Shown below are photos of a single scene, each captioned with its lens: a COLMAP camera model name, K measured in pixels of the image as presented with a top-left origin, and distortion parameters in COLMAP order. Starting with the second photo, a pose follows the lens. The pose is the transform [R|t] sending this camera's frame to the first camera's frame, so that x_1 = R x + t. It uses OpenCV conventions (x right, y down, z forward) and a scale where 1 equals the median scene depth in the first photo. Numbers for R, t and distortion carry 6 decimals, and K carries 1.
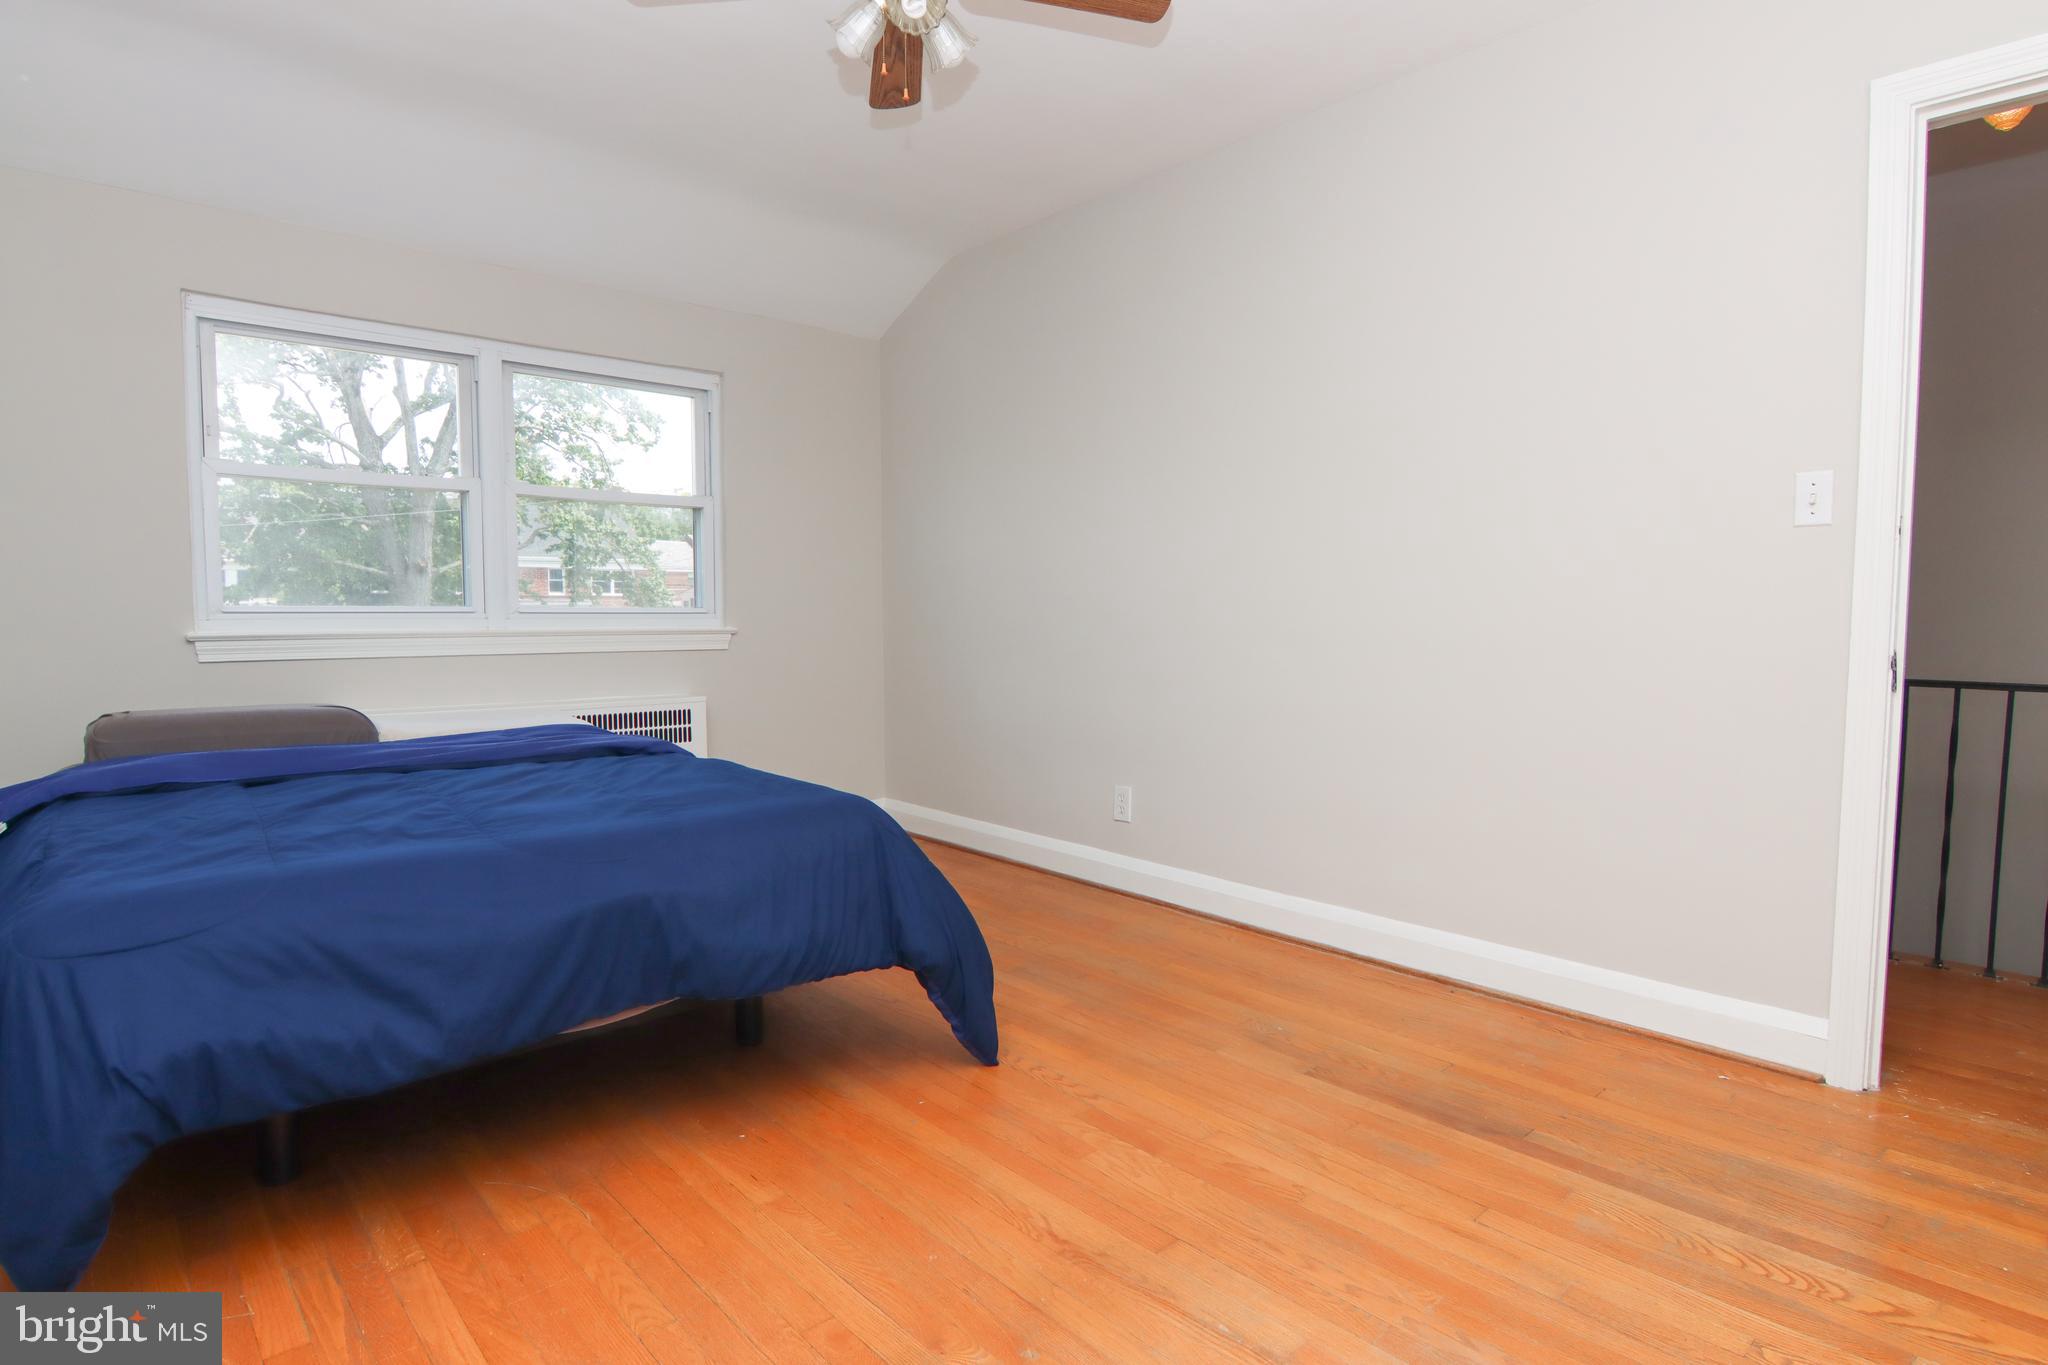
lens RADIAL K [[1062.0, 0, 1037.2], [0, 1062.0, 679.6], [0, 0, 1]] dist [-0.005339, -0.010928]
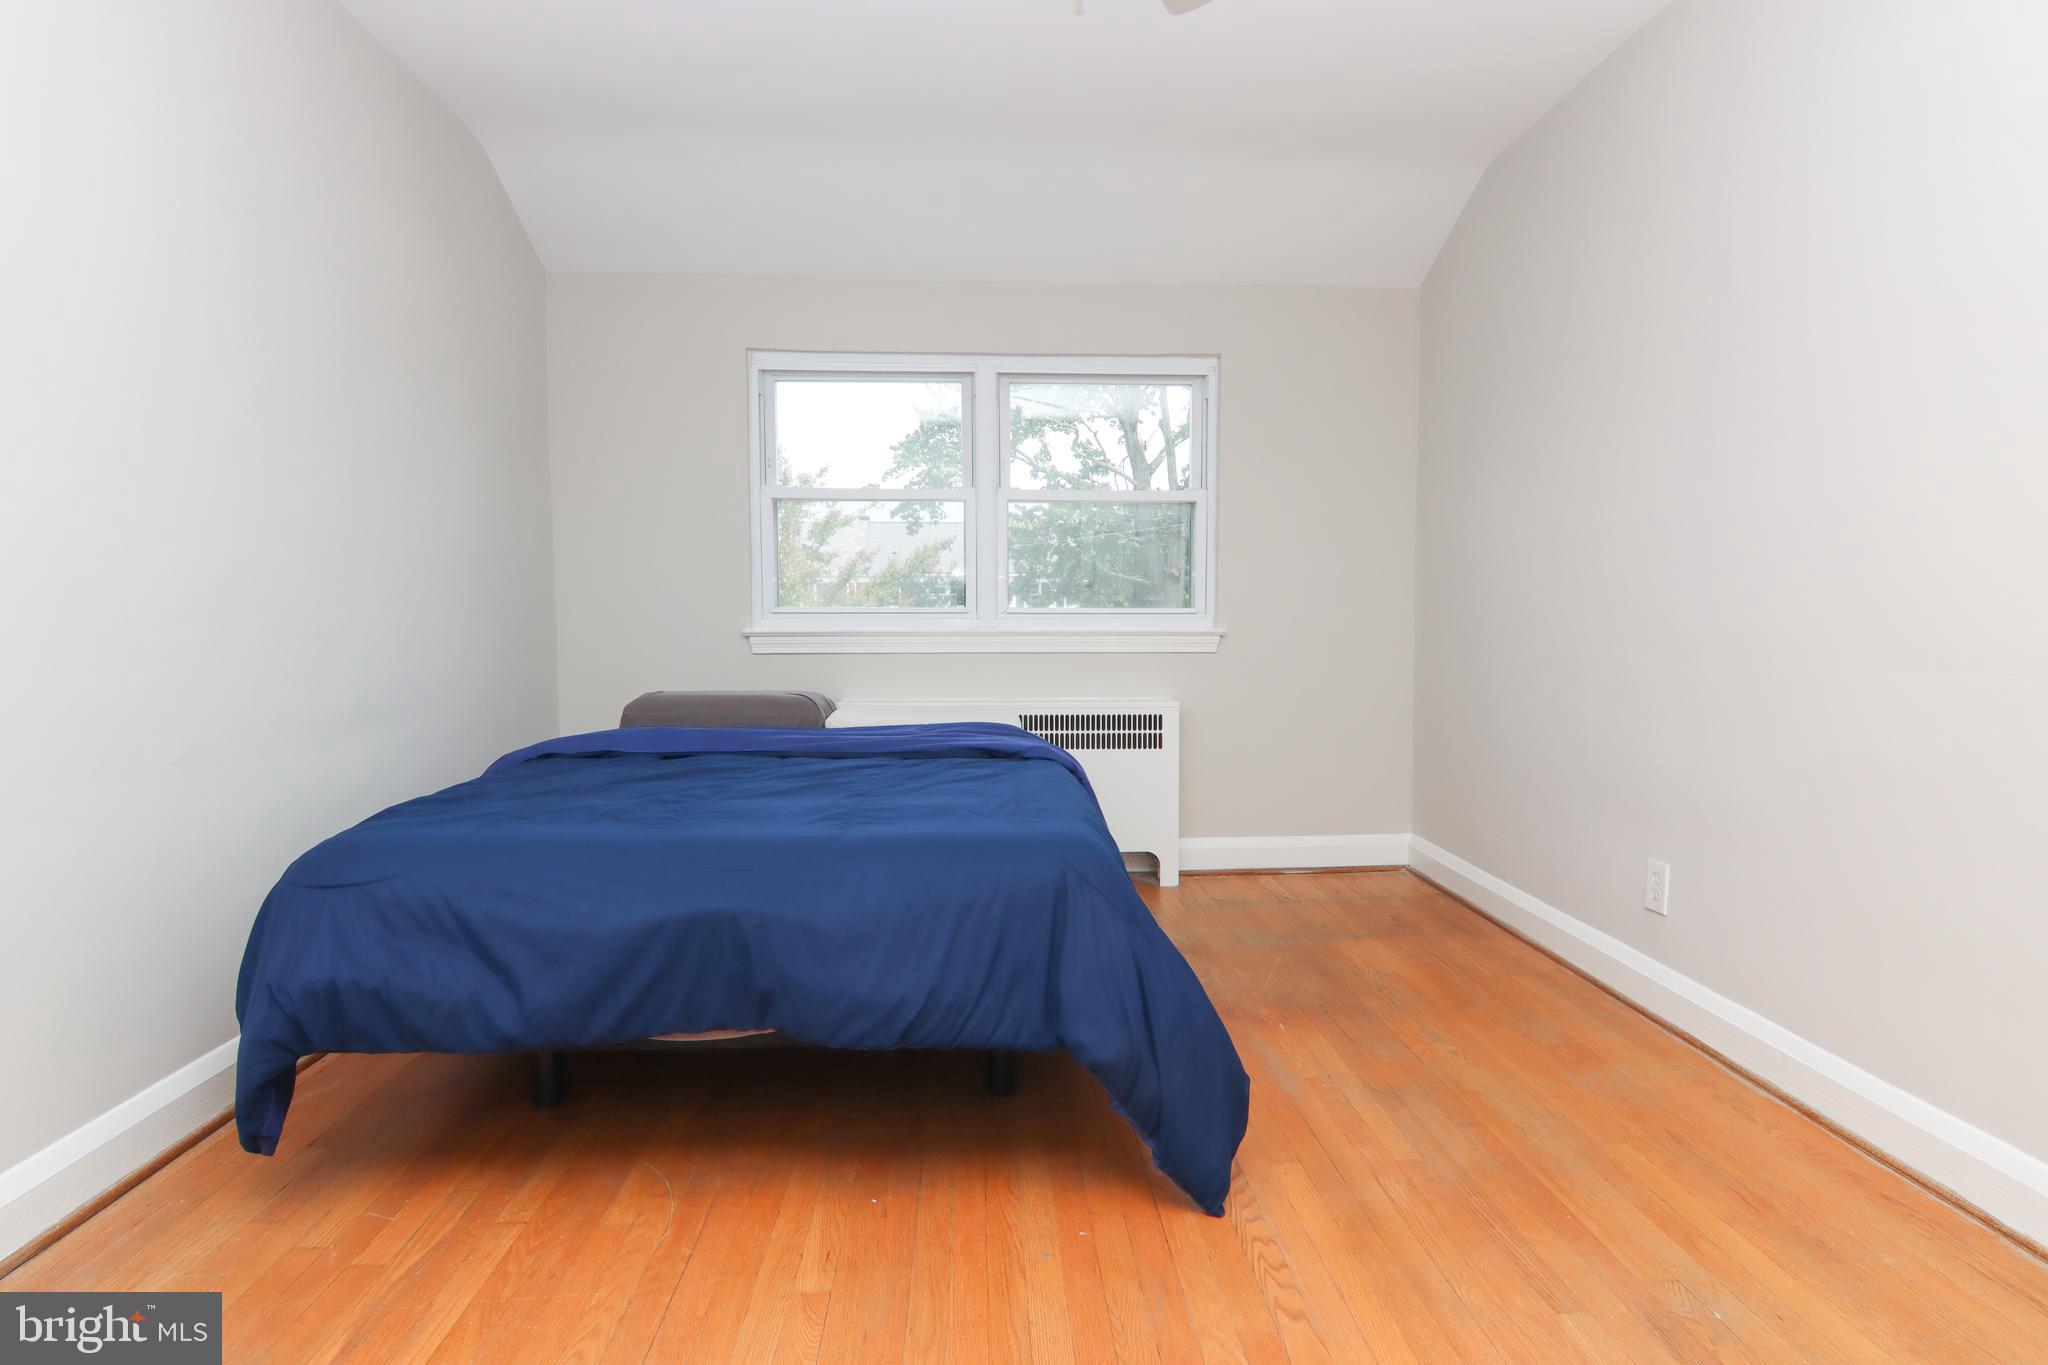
lens RADIAL K [[1062.0, 0, 1017.7], [0, 1062.0, 683.1], [0, 0, 1]] dist [-0.005339, -0.010928]
pose [[0.777728, 0.037965, -0.627453, 0.216995], [-0.038377, 0.999180, 0.012889, -0.010019], [0.627428, 0.014056, 0.778548, 0.234643]]
